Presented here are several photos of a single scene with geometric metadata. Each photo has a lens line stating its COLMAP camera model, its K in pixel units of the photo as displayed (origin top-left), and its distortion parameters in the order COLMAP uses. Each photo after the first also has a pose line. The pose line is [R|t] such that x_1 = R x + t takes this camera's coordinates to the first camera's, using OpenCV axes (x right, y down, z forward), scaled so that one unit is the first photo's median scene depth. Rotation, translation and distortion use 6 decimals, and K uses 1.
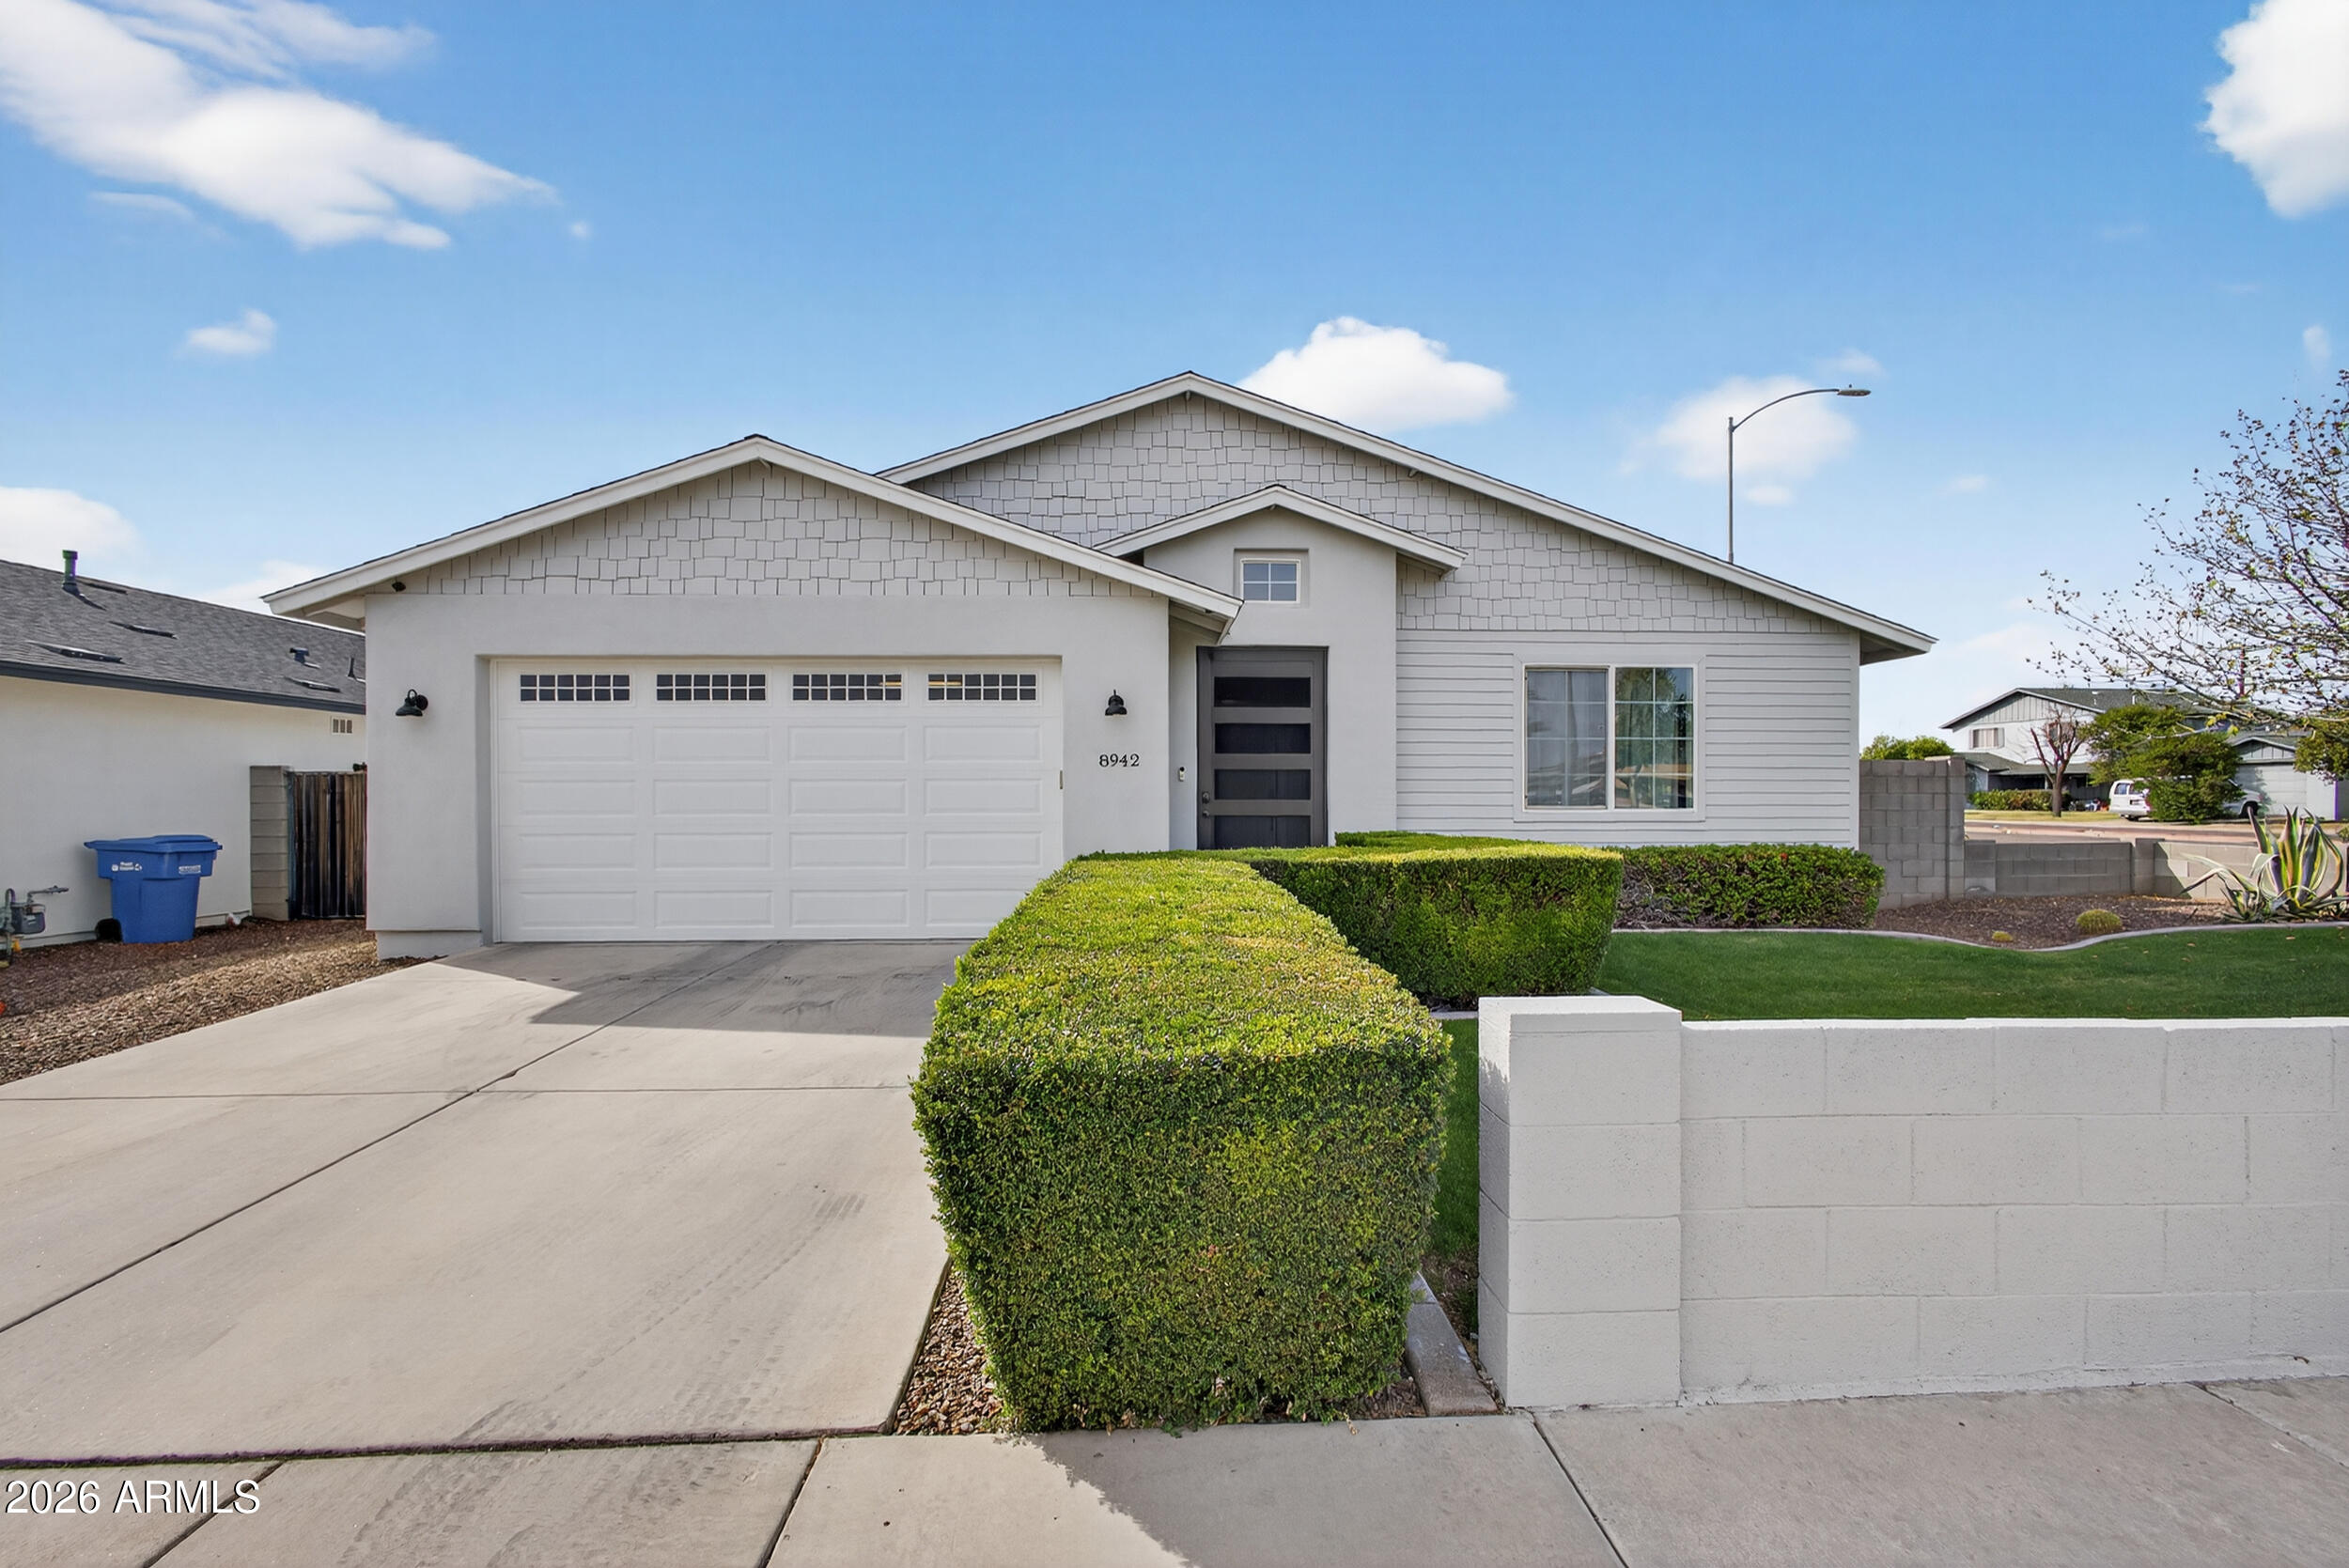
lens RADIAL K [[1002.2, 0, 1170.8], [0, 1002.2, 821.1], [0, 0, 1]] dist [-0.007600, -0.000163]
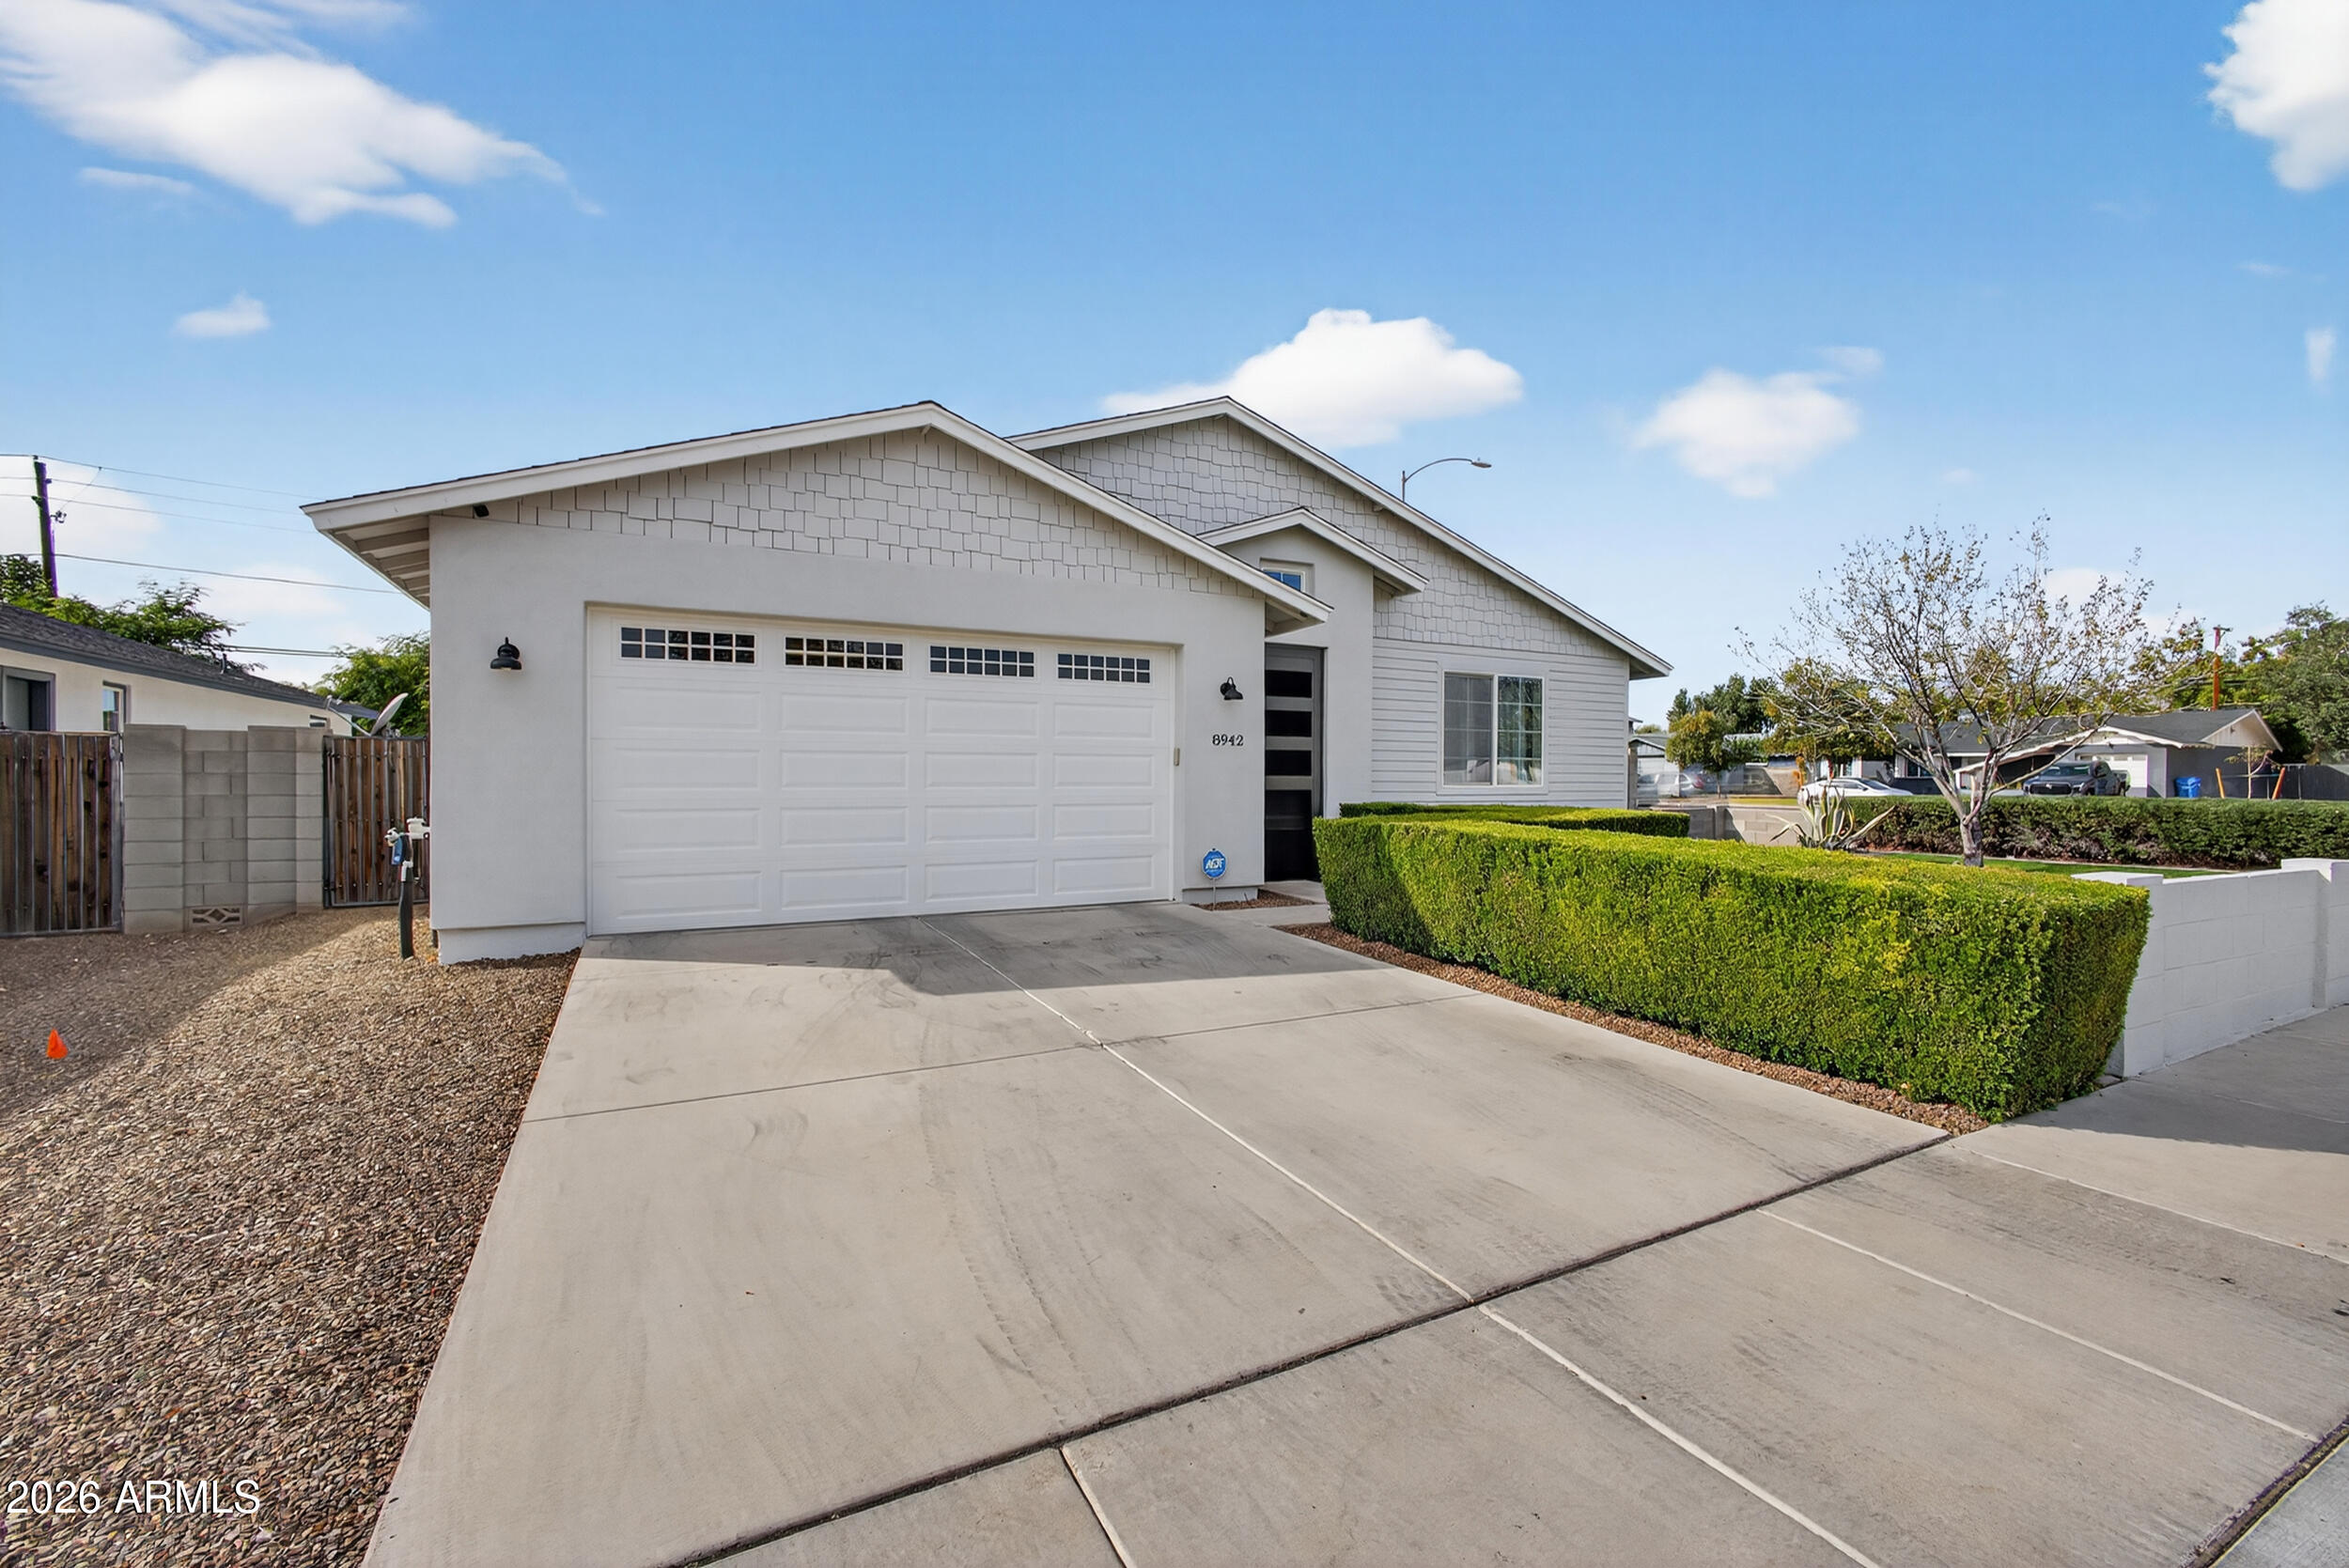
lens RADIAL K [[993.9, 0, 1174.5], [0, 993.9, 784.0], [0, 0, 1]] dist [-0.013141, -0.000032]
pose [[0.899891, 0.002240, 0.436110, -0.585042], [0.001762, 0.999960, -0.008771, -0.002344], [-0.436112, 0.008661, 0.899851, 0.022737]]
